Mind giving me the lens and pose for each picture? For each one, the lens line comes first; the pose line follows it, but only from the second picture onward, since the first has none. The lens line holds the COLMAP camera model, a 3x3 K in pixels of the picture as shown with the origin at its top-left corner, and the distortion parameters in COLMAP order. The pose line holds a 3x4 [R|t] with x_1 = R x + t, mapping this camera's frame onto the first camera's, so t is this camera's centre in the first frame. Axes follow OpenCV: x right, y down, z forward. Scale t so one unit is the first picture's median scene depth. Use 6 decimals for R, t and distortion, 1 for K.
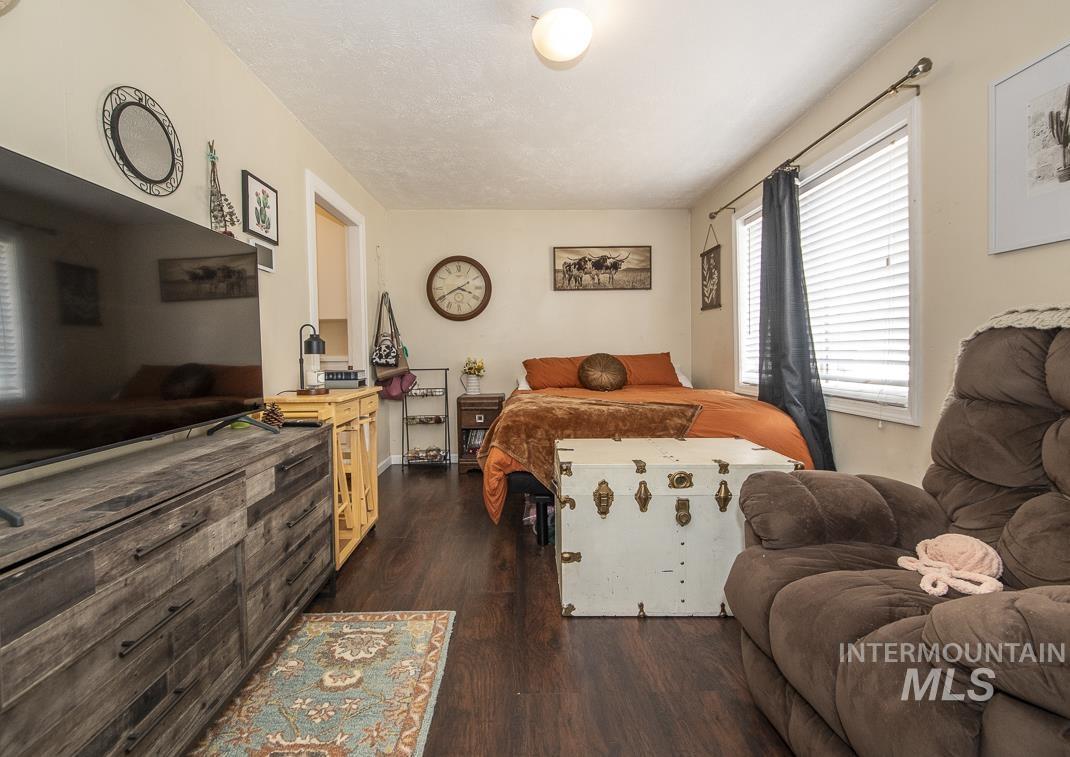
lens RADIAL K [[469.2, 0, 517.2], [0, 469.2, 359.5], [0, 0, 1]] dist [0.000136, -0.000012]
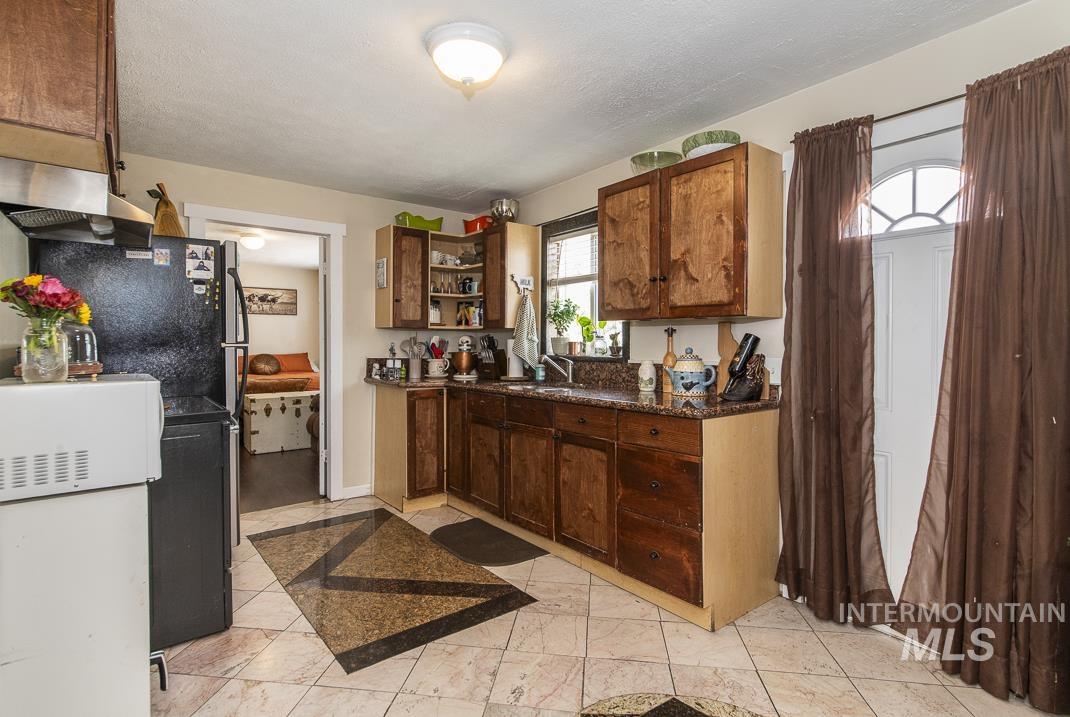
lens RADIAL K [[527.3, 0, 529.1], [0, 527.3, 343.2], [0, 0, 1]] dist [0.003267, -0.000017]
pose [[0.791814, 0.008935, 0.610697, -0.229188], [-0.003979, 0.999947, -0.009471, -0.036642], [-0.610749, 0.005070, 0.791808, -1.100492]]
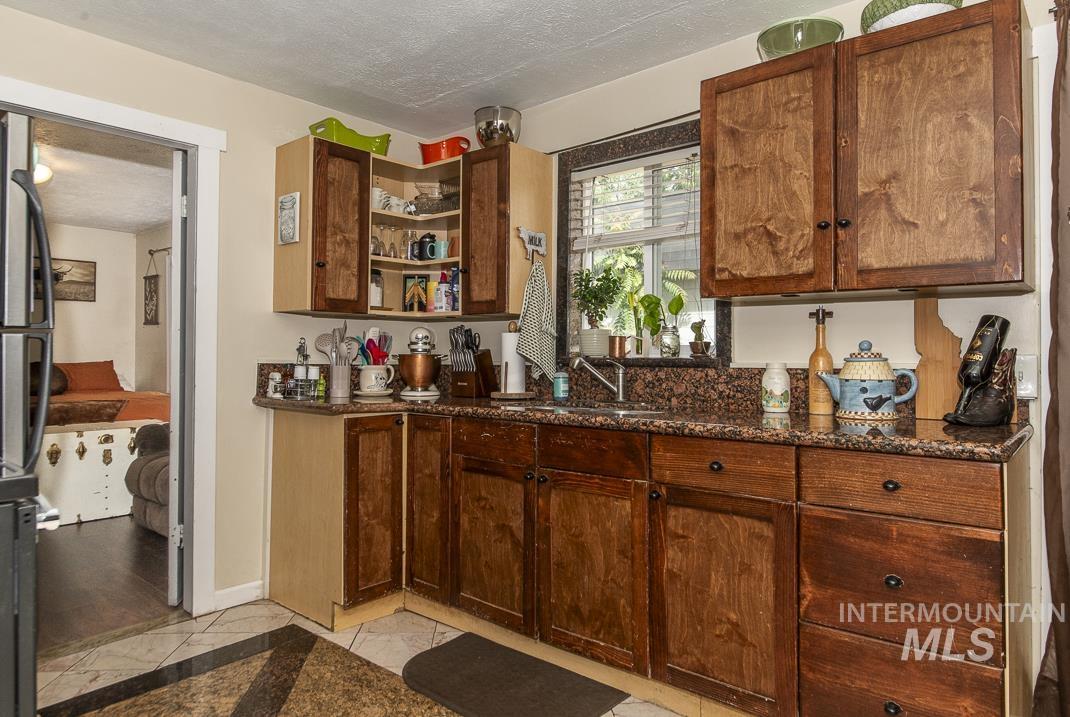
lens RADIAL K [[664.5, 0, 538.6], [0, 664.5, 337.2], [0, 0, 1]] dist [-0.008067, -0.003869]
pose [[0.652098, 0.028349, 0.757604, -0.216154], [-0.004017, 0.999416, -0.033940, -0.021368], [-0.758124, 0.019089, 0.651831, -0.825783]]
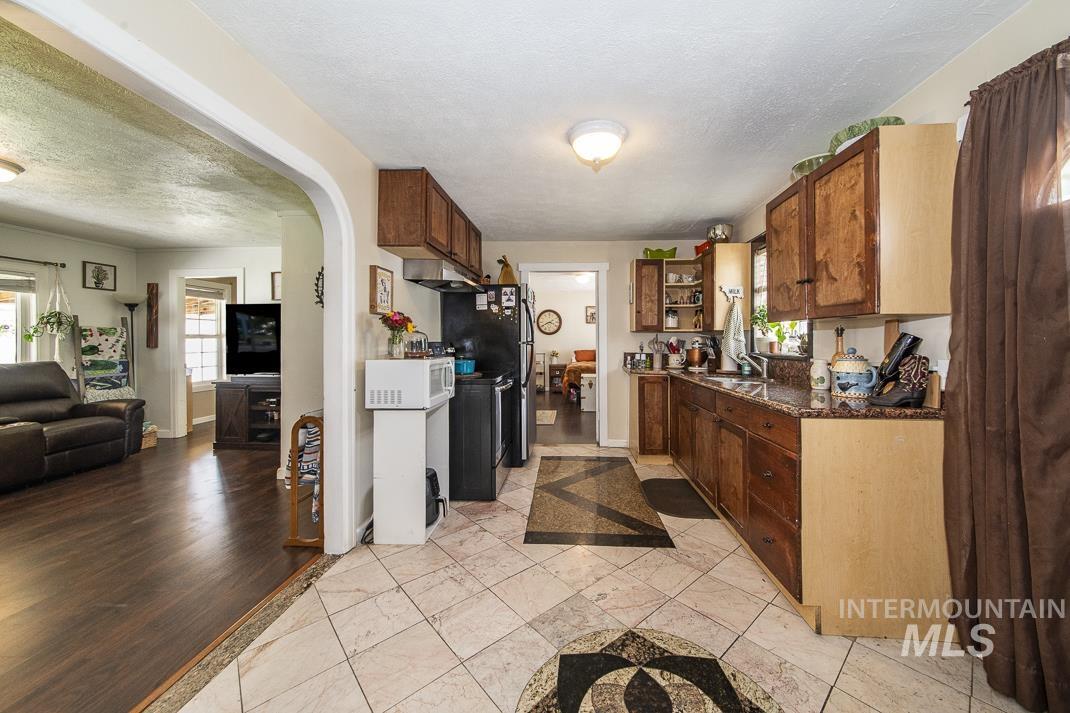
lens RADIAL K [[388.4, 0, 553.0], [0, 388.4, 337.9], [0, 0, 1]] dist [0.001025, 0.000336]
pose [[0.998679, 0.010402, -0.050325, 0.004448], [-0.011131, 0.999837, -0.014233, -0.039338], [0.050169, 0.014774, 0.998631, -1.200226]]
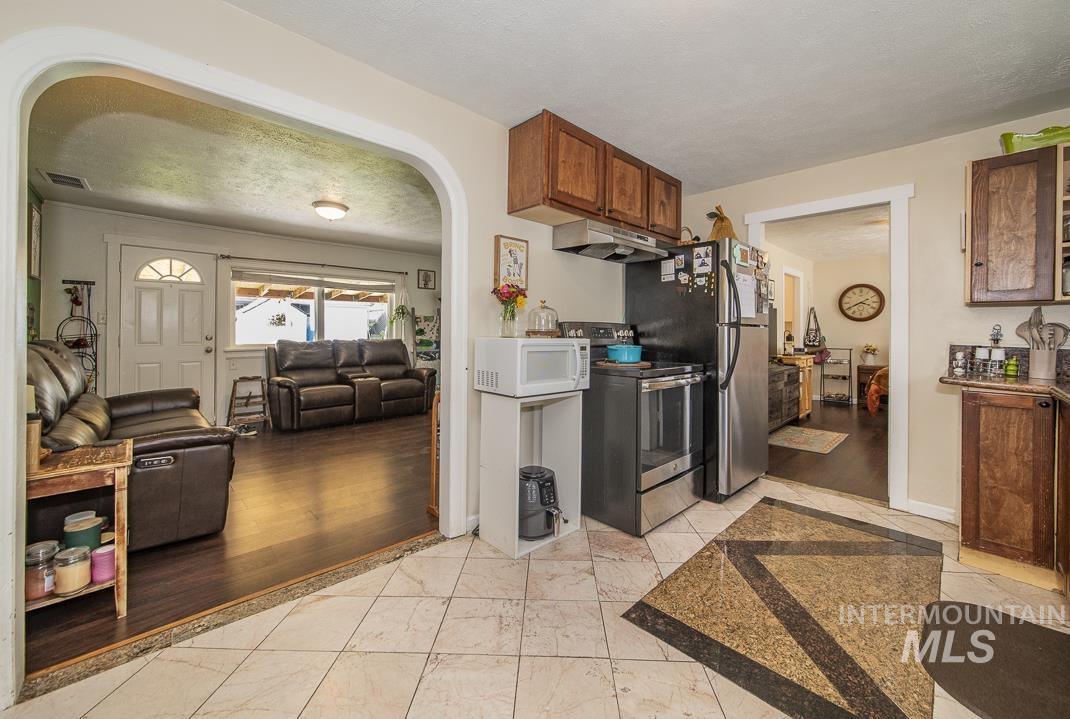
lens RADIAL K [[416.5, 0, 541.2], [0, 416.5, 331.2], [0, 0, 1]] dist [-0.008099, 0.000181]
pose [[0.694045, 0.017547, -0.719717, 0.170688], [-0.023878, 0.999714, 0.001347, -0.022741], [0.719535, 0.016251, 0.694266, -0.968564]]
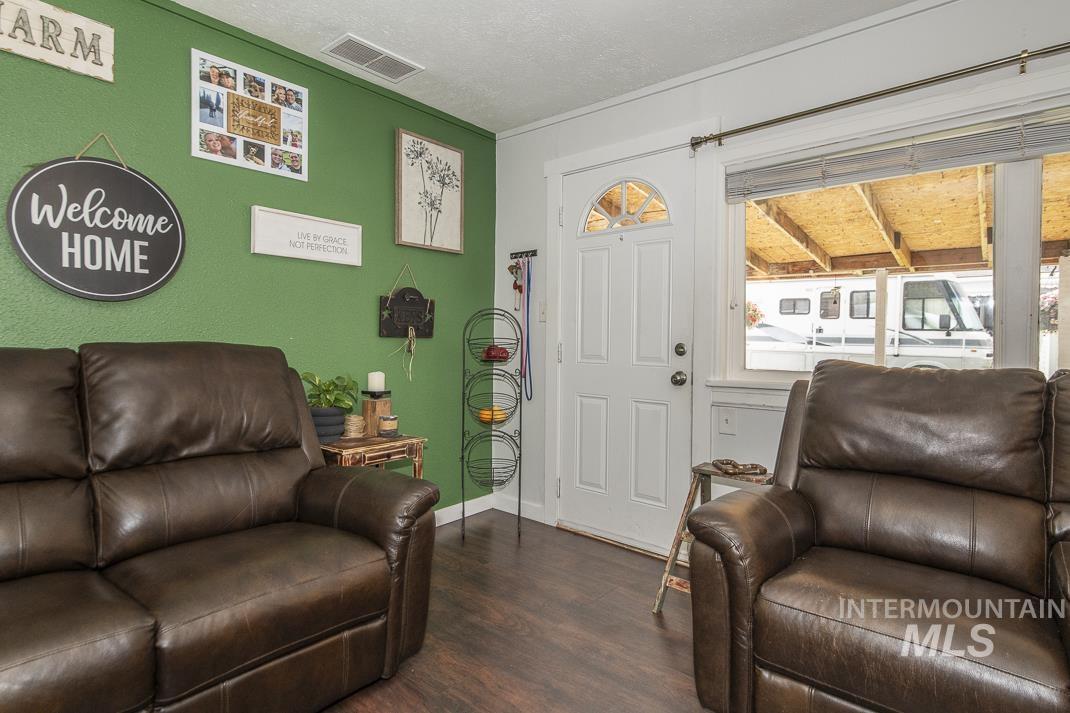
lens RADIAL K [[546.3, 0, 535.0], [0, 546.3, 356.5], [0, 0, 1]] dist [-0.003163, -0.000380]
pose [[-0.639185, 0.027794, -0.768550, -0.761659], [-0.009818, 0.998970, 0.044292, 0.002462], [0.768990, 0.035857, -0.638254, -0.534021]]
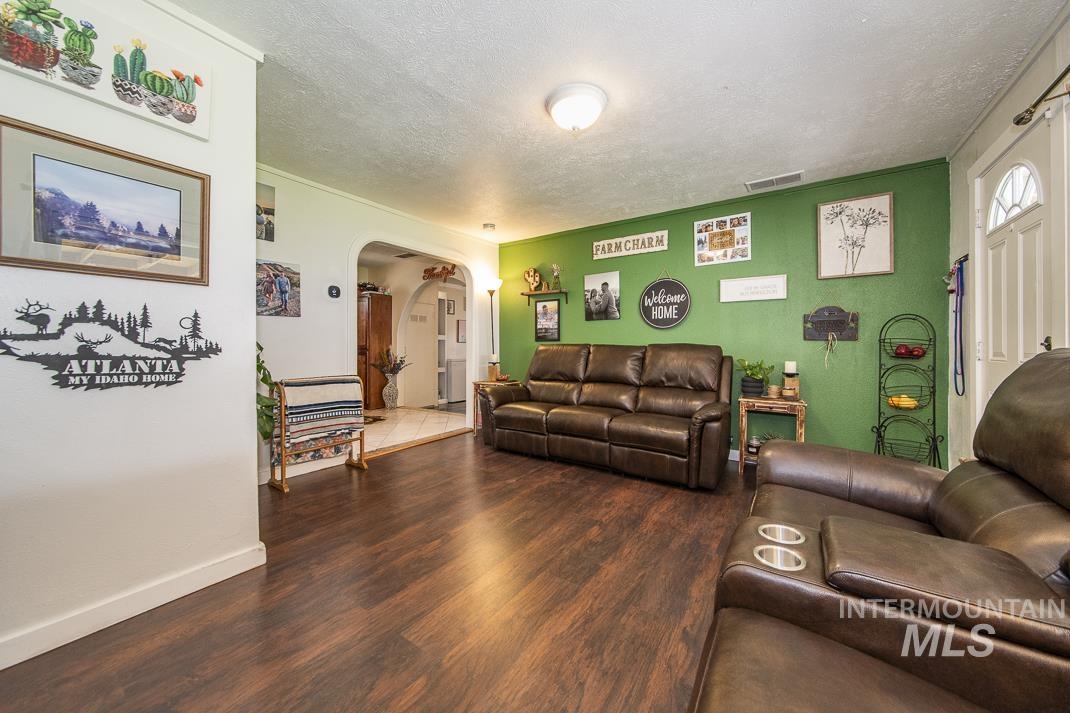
lens RADIAL K [[390.1, 0, 537.0], [0, 390.1, 346.4], [0, 0, 1]] dist [0.000312, 0.000073]
pose [[-0.831222, 0.011561, 0.555821, -1.179253], [0.013673, 0.999906, -0.000352, 0.016979], [-0.555773, 0.007307, -0.831302, -0.155371]]
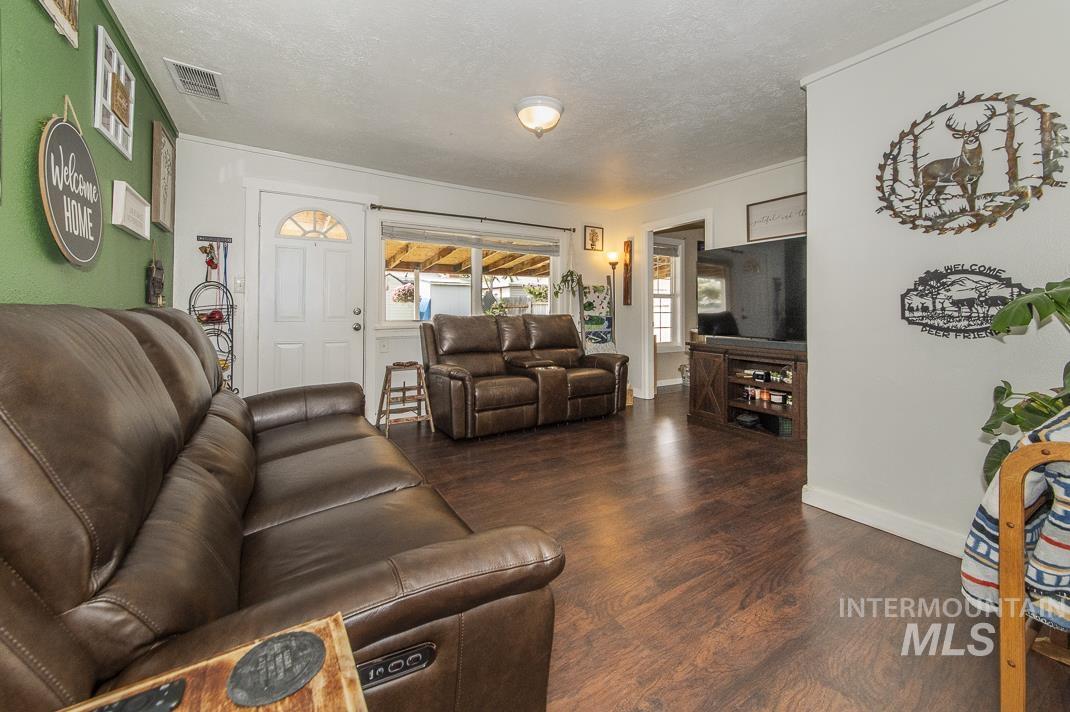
lens RADIAL K [[418.7, 0, 536.6], [0, 418.7, 309.2], [0, 0, 1]] dist [0.000930, 0.000133]
pose [[0.540503, 0.011006, -0.841270, -0.358861], [-0.021151, 0.999776, -0.000510, 0.007927], [0.841076, 0.018069, 0.540615, -0.998263]]
